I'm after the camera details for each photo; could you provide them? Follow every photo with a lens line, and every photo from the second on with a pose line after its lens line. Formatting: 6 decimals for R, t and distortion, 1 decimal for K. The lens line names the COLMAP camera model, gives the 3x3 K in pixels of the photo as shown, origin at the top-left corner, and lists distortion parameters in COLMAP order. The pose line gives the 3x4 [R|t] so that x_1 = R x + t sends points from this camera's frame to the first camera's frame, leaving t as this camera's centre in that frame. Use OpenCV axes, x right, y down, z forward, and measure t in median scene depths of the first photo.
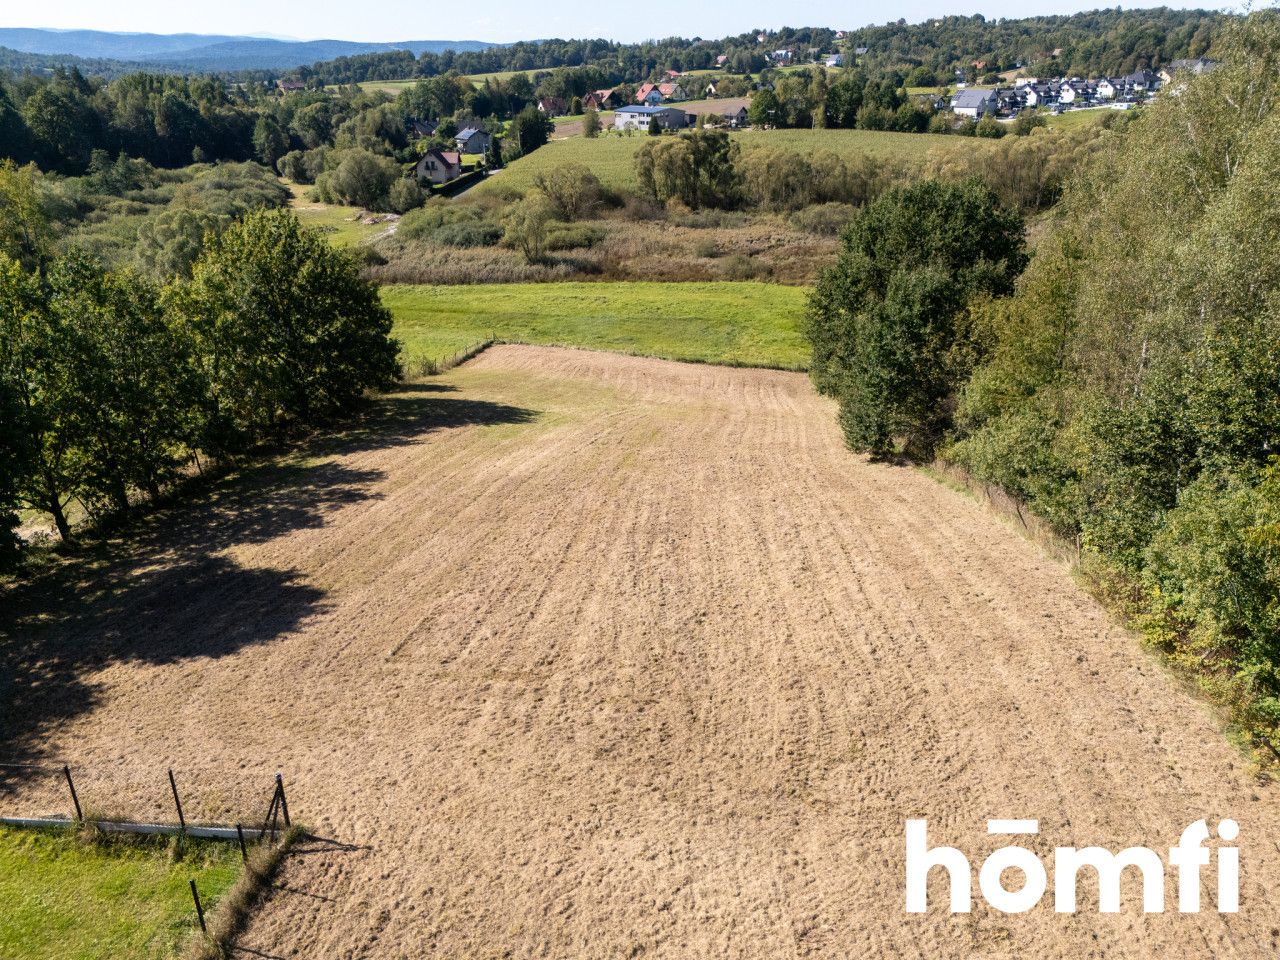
lens RADIAL K [[944.4, 0, 635.6], [0, 944.4, 475.5], [0, 0, 1]] dist [0.073527, -0.067407]
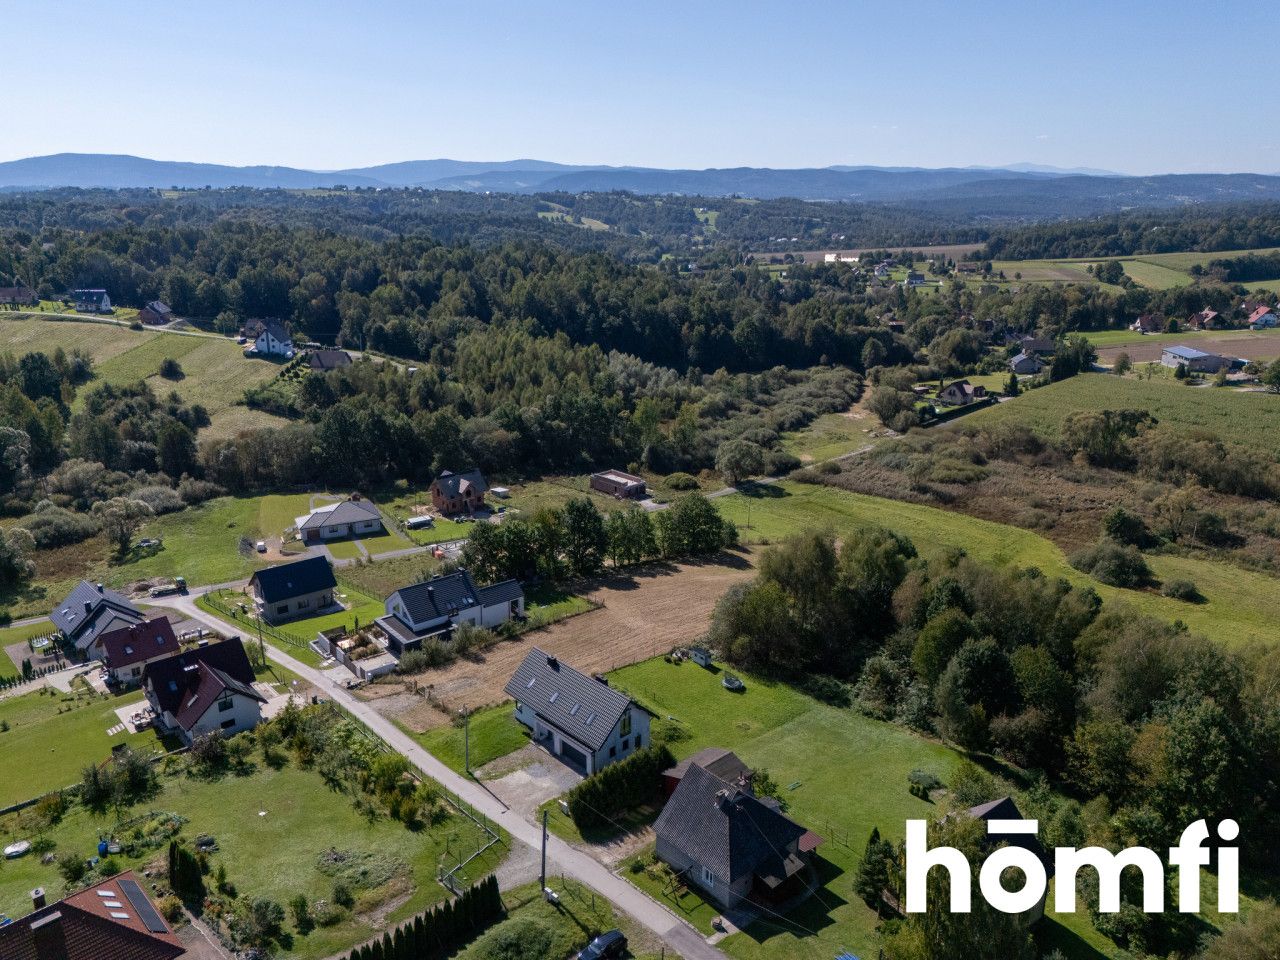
lens RADIAL K [[944.4, 0, 631.8], [0, 944.4, 483.5], [0, 0, 1]] dist [0.073527, -0.067407]
pose [[0.756348, 0.203267, -0.621788, 0.404415], [-0.267439, 0.963519, -0.010334, -0.054645], [0.597005, 0.174106, 0.783117, -0.469845]]
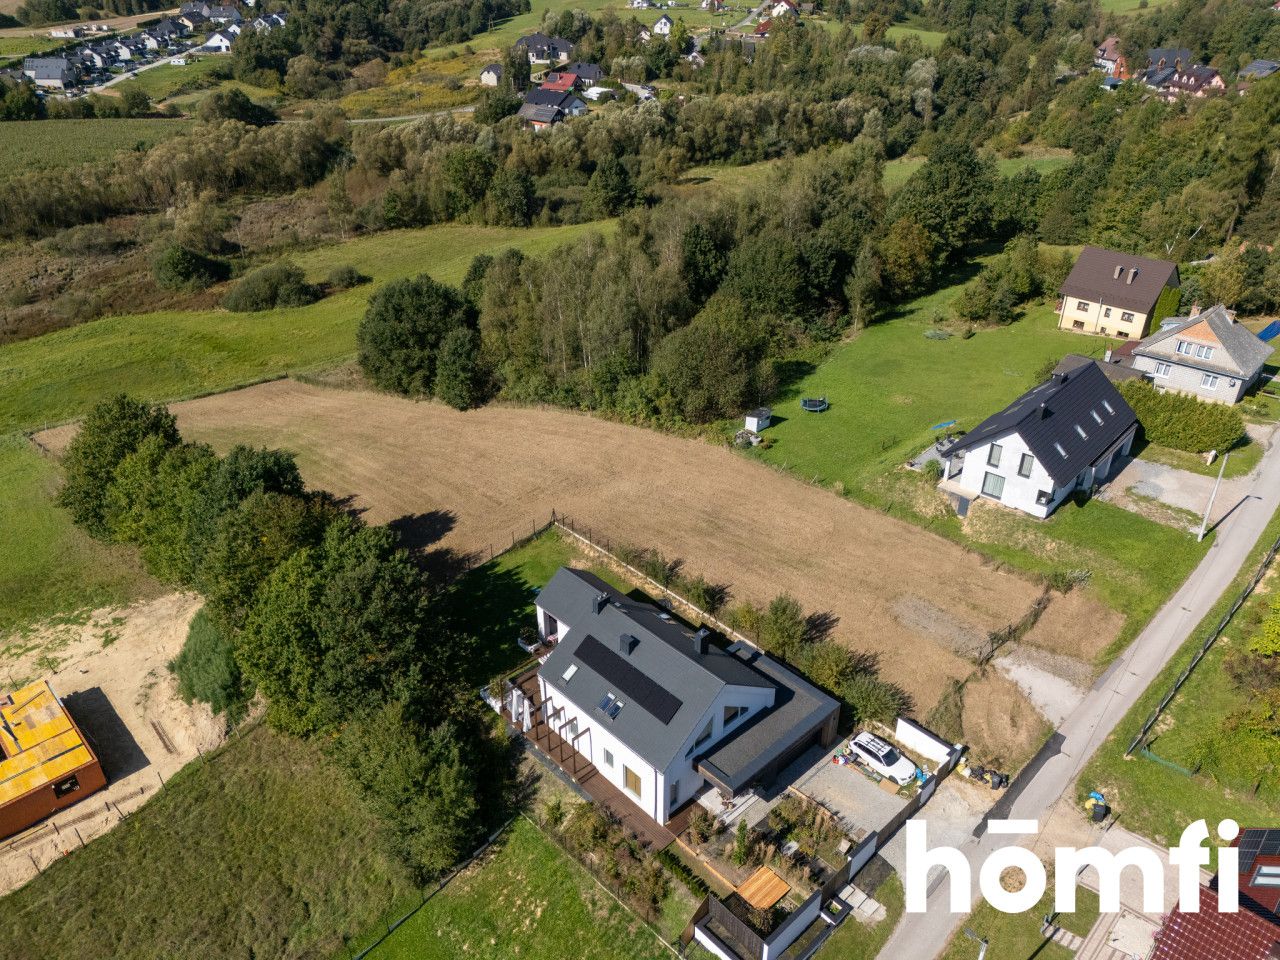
lens RADIAL K [[944.4, 0, 640.7], [0, 944.4, 476.1], [0, 0, 1]] dist [0.073527, -0.067407]
pose [[0.586650, -0.397770, 0.705422, -0.280321], [0.319292, 0.914110, 0.249911, -0.071869], [-0.744241, 0.078625, 0.663268, -0.202577]]
